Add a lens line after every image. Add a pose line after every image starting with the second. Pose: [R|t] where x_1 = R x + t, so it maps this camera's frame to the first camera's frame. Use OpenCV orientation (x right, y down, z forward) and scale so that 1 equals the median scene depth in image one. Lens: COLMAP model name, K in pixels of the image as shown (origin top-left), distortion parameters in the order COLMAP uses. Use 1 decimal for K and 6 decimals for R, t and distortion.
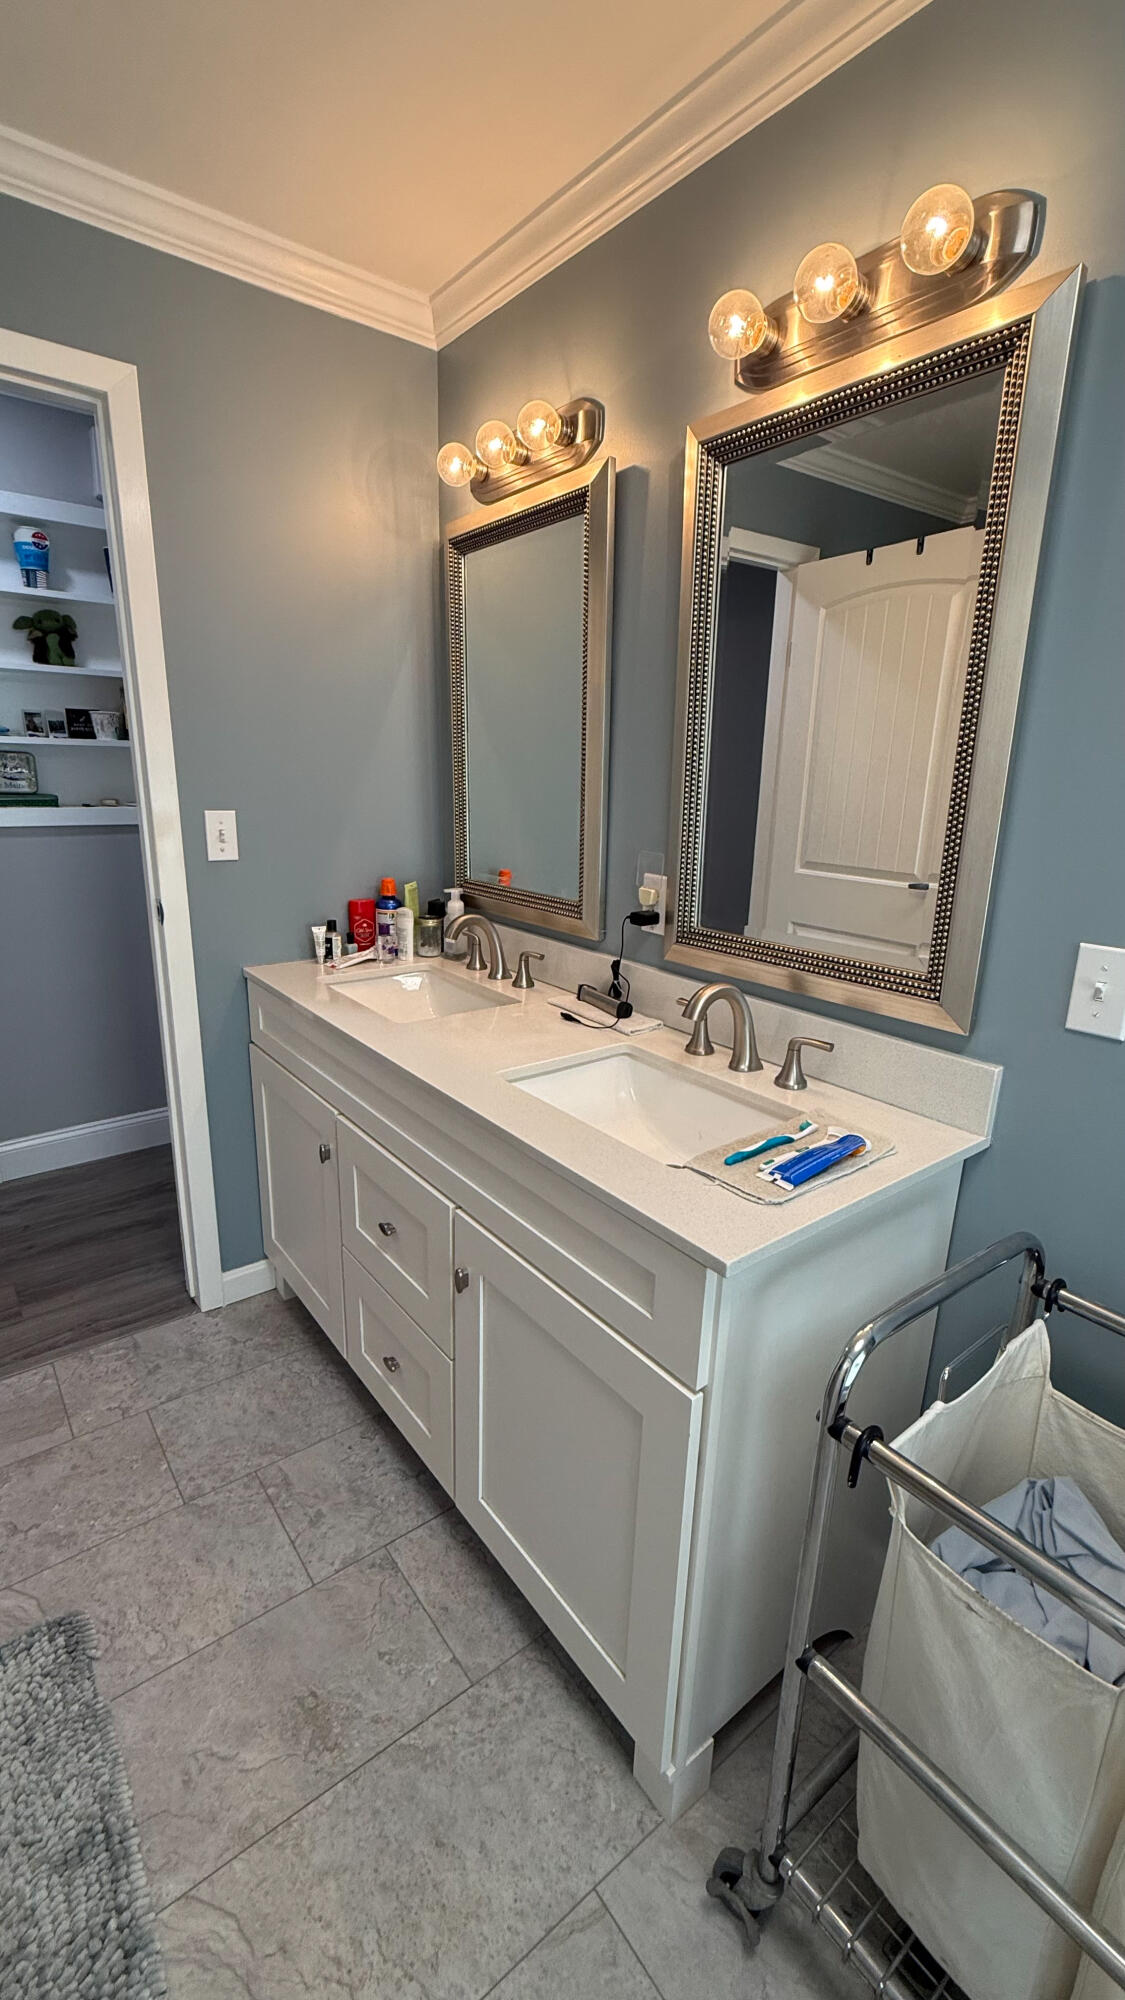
lens RADIAL K [[849.5, 0, 562.5], [0, 849.5, 1000.0], [0, 0, 1]] dist [-0.000753, -0.000257]
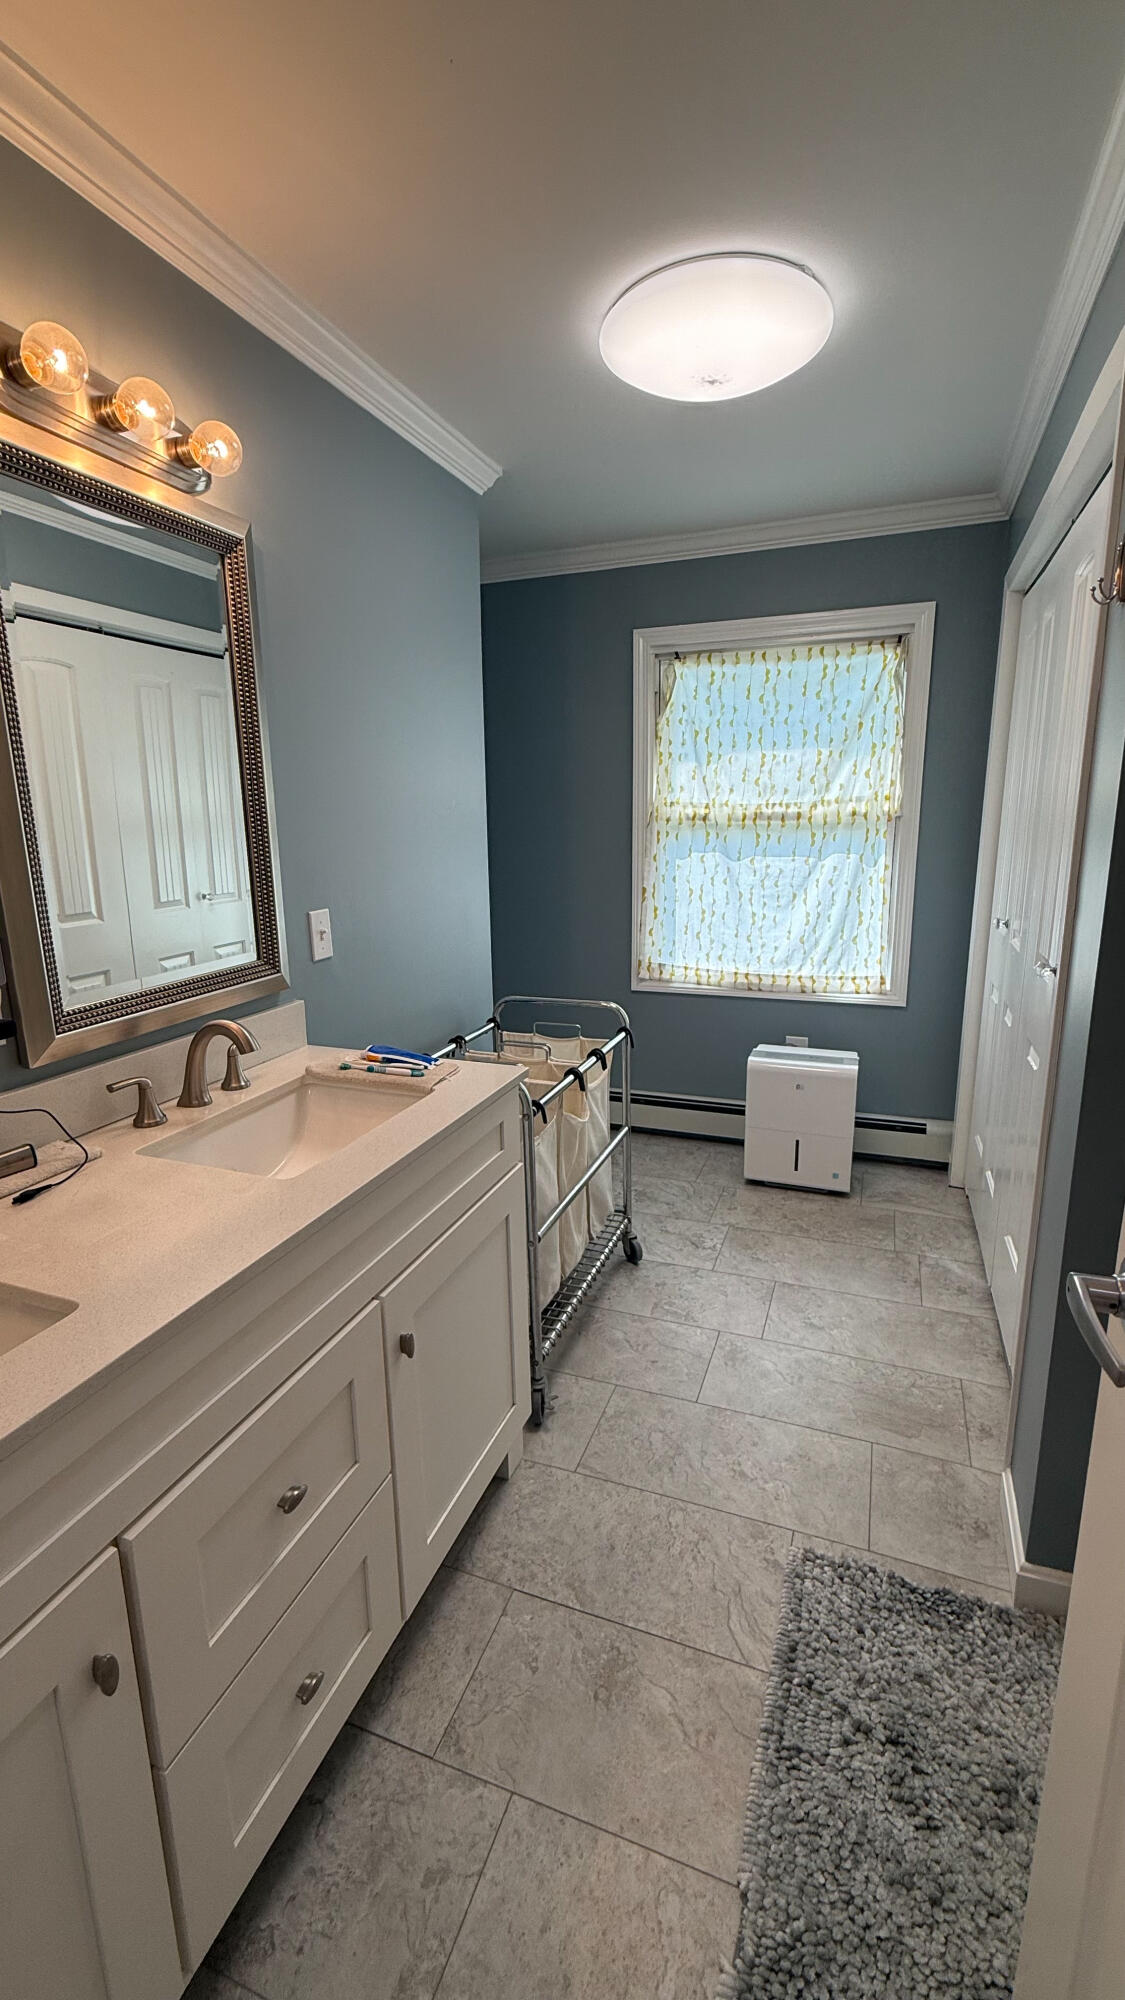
lens RADIAL K [[849.5, 0, 562.5], [0, 849.5, 1000.0], [0, 0, 1]] dist [-0.000753, -0.000257]
pose [[-0.526698, -0.196023, 0.827142, -0.970765], [0.225552, 0.905943, 0.358322, -0.347613], [-0.819582, 0.375291, -0.432945, 1.165083]]
